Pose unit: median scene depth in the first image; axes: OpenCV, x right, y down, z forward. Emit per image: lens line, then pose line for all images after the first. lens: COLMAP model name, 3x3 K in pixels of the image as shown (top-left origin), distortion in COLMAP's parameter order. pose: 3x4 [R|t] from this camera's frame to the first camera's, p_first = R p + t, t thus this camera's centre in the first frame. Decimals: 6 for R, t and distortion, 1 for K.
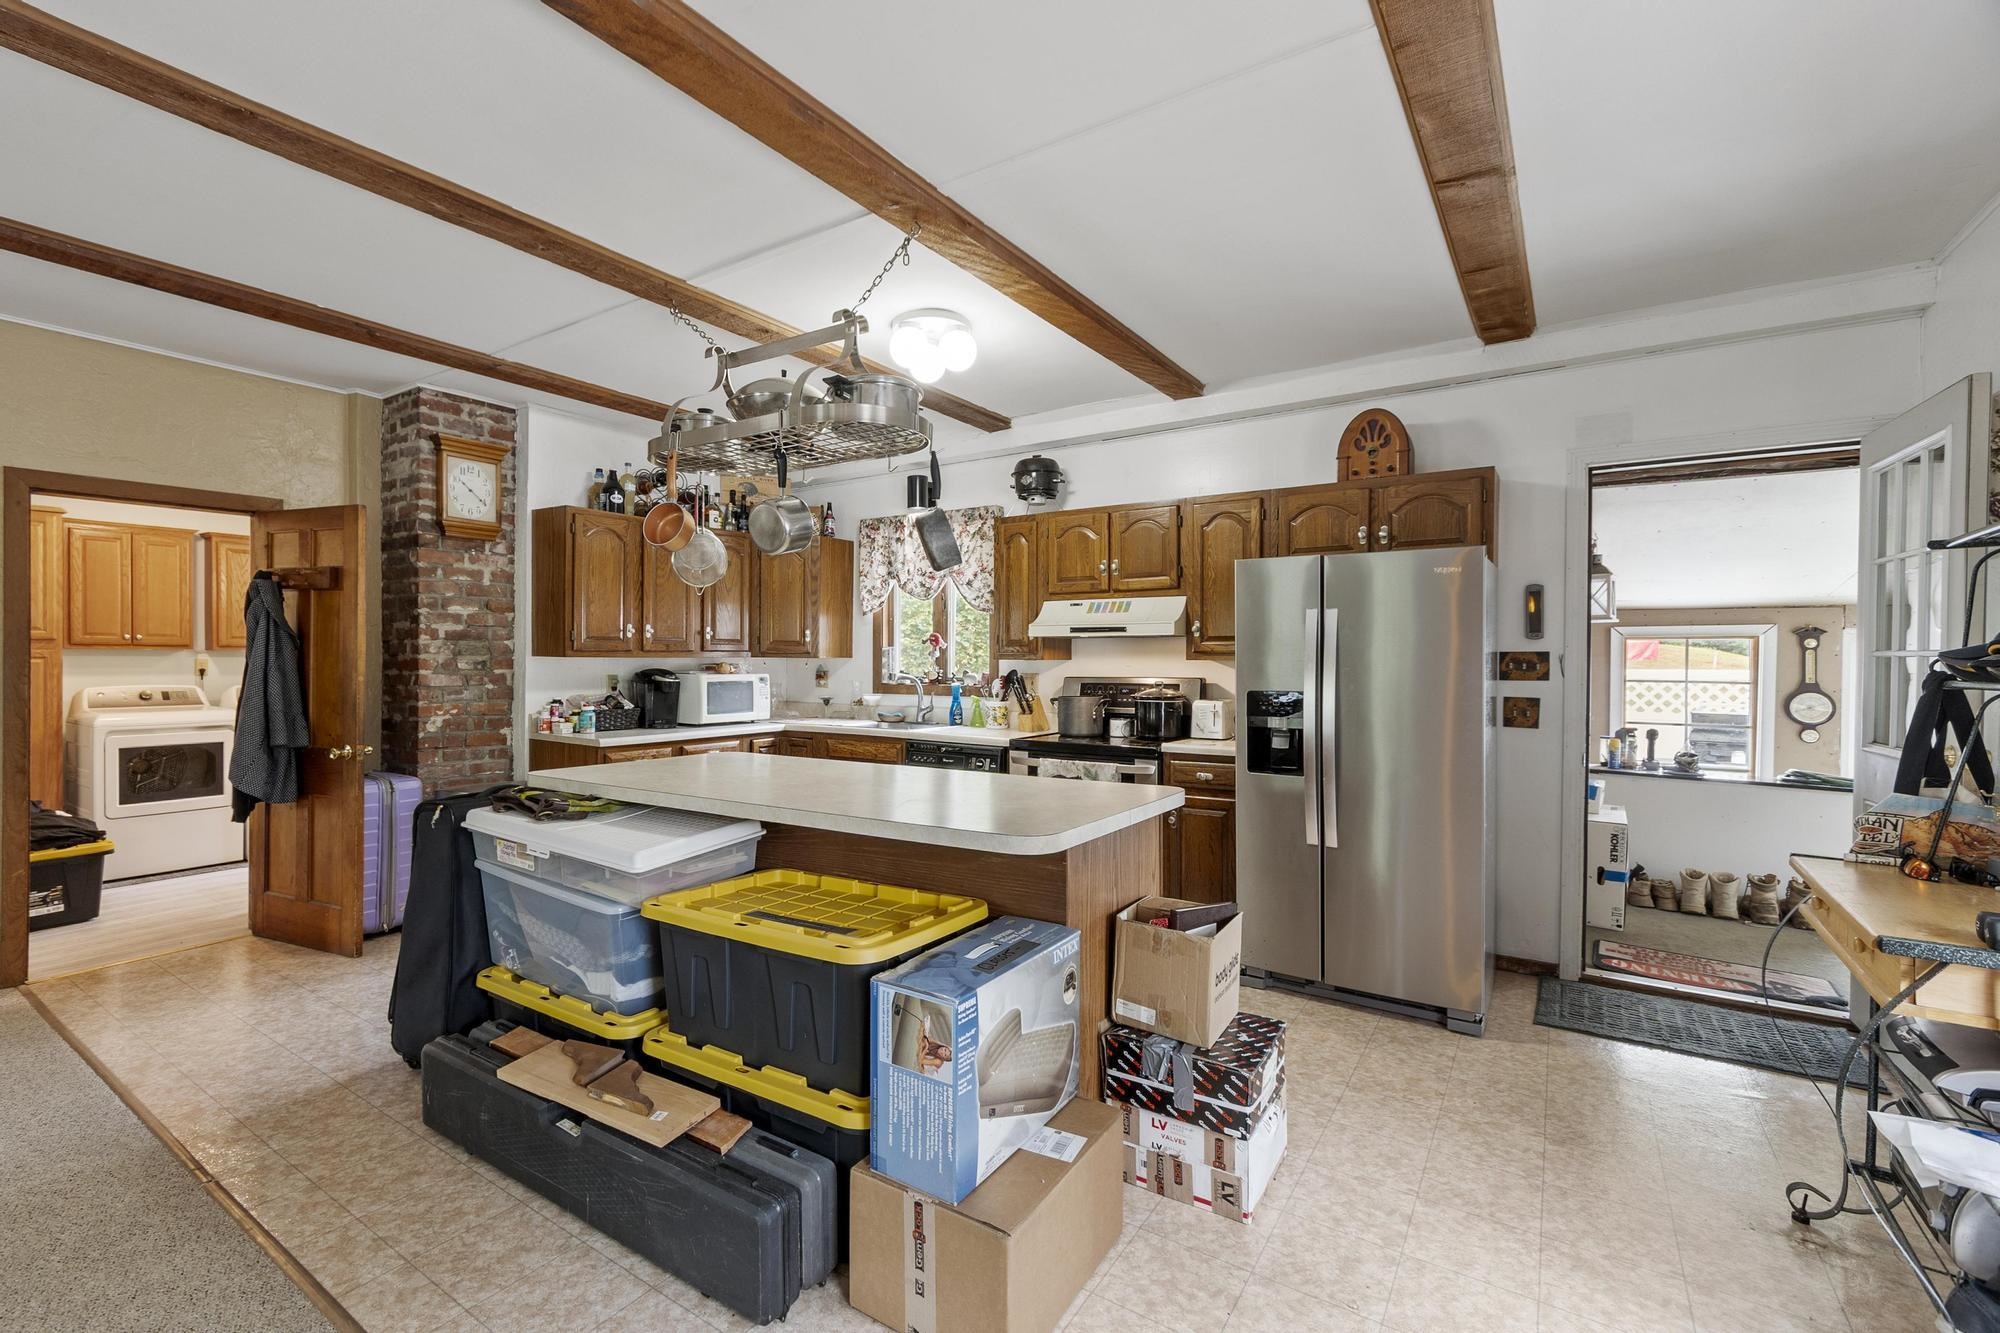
lens RADIAL K [[867.8, 0, 957.1], [0, 867.8, 668.8], [0, 0, 1]] dist [-0.001597, 0.000042]
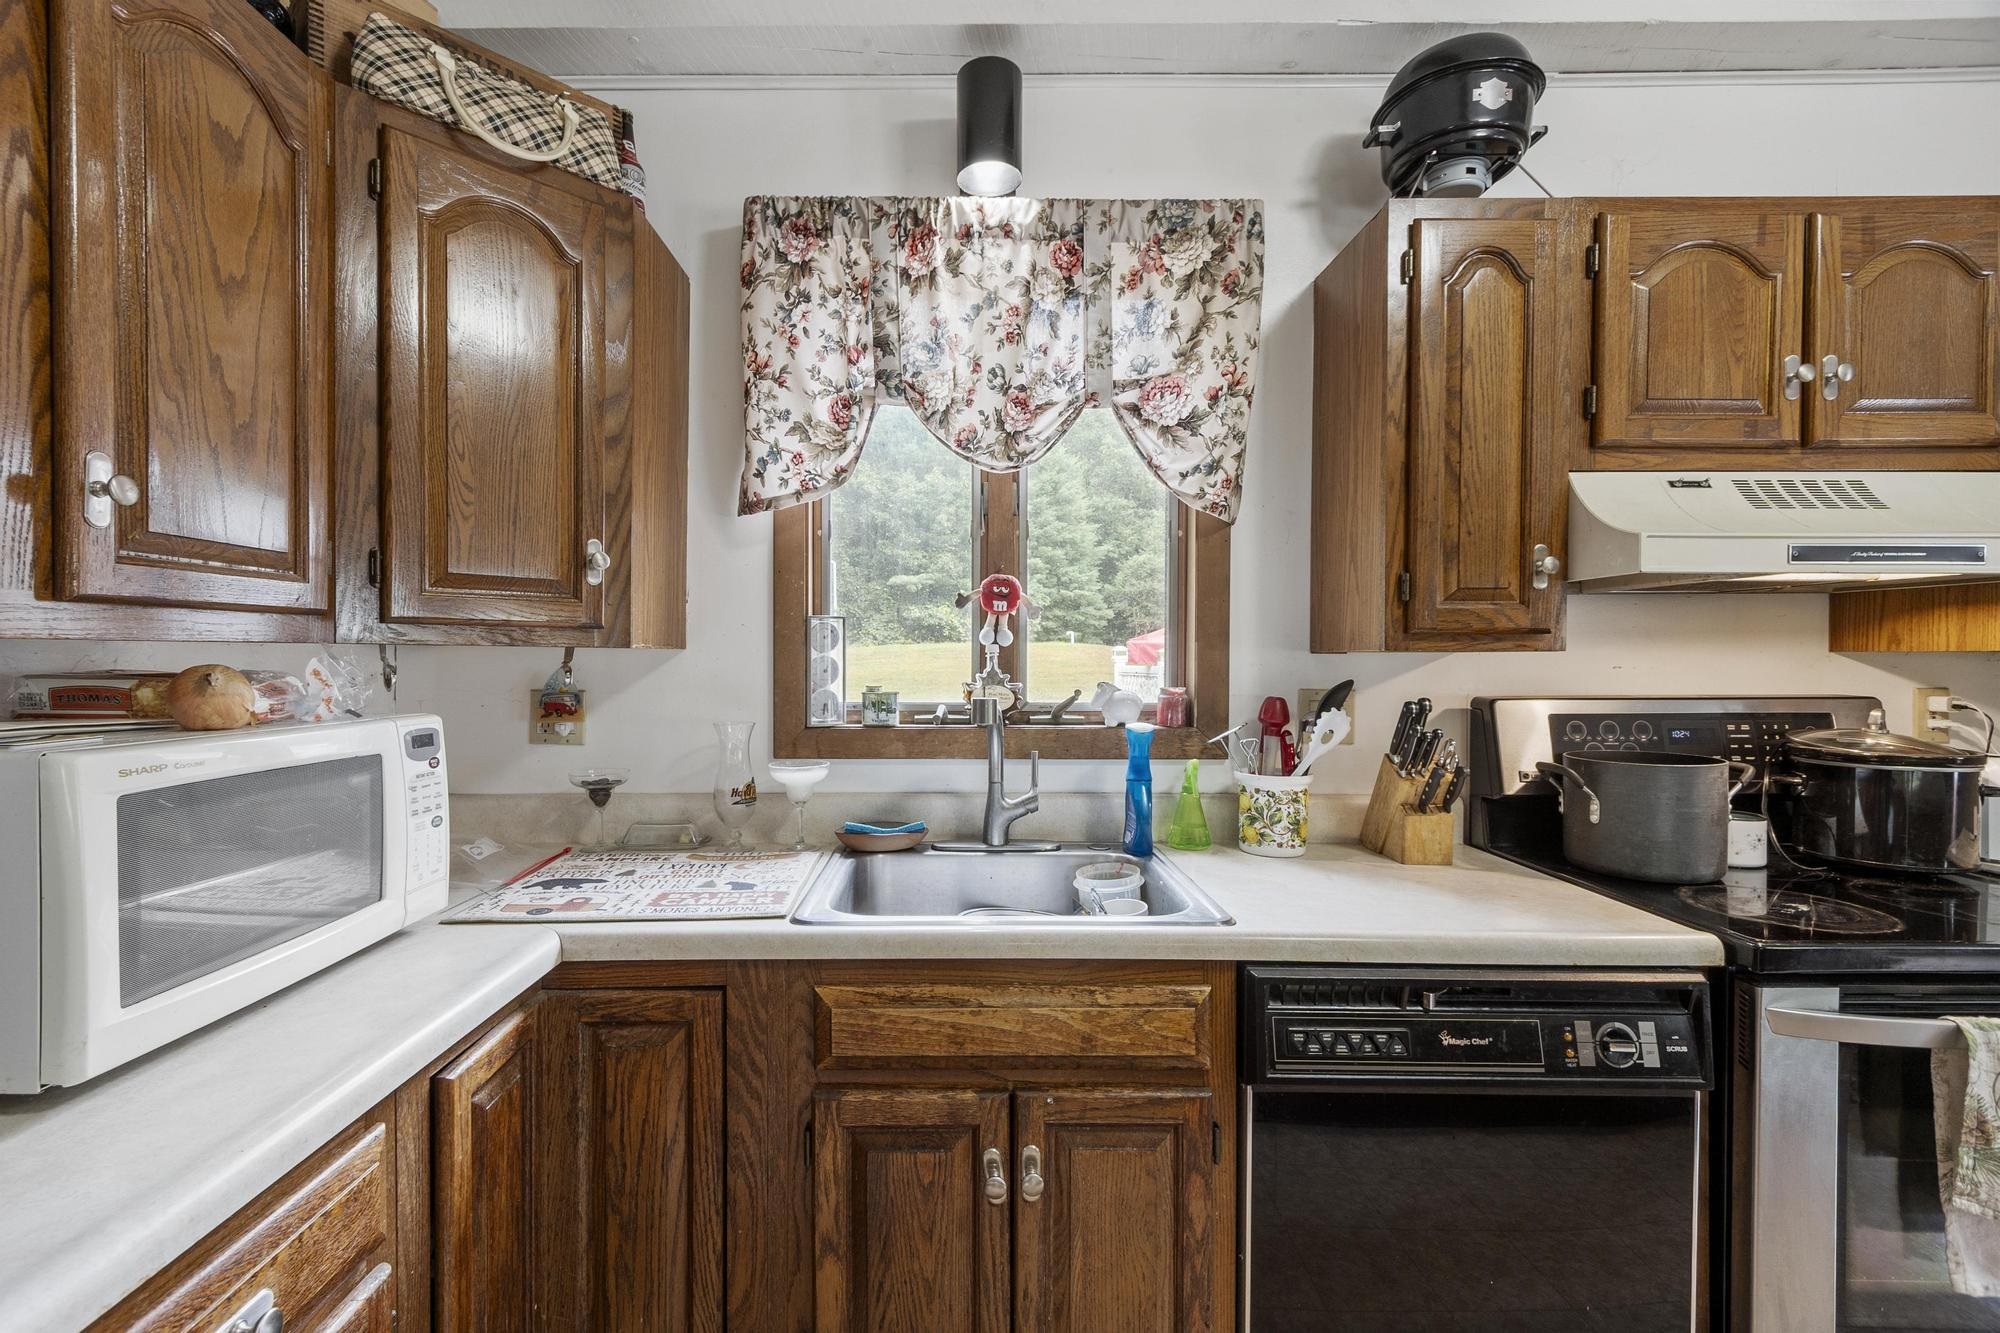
lens RADIAL K [[867.8, 0, 957.1], [0, 867.8, 668.8], [0, 0, 1]] dist [-0.001597, 0.000042]
pose [[0.830055, -0.007180, 0.557635, -0.234571], [0.007290, 0.999971, 0.002024, -0.006023], [-0.557634, 0.002385, 0.830084, 0.745053]]
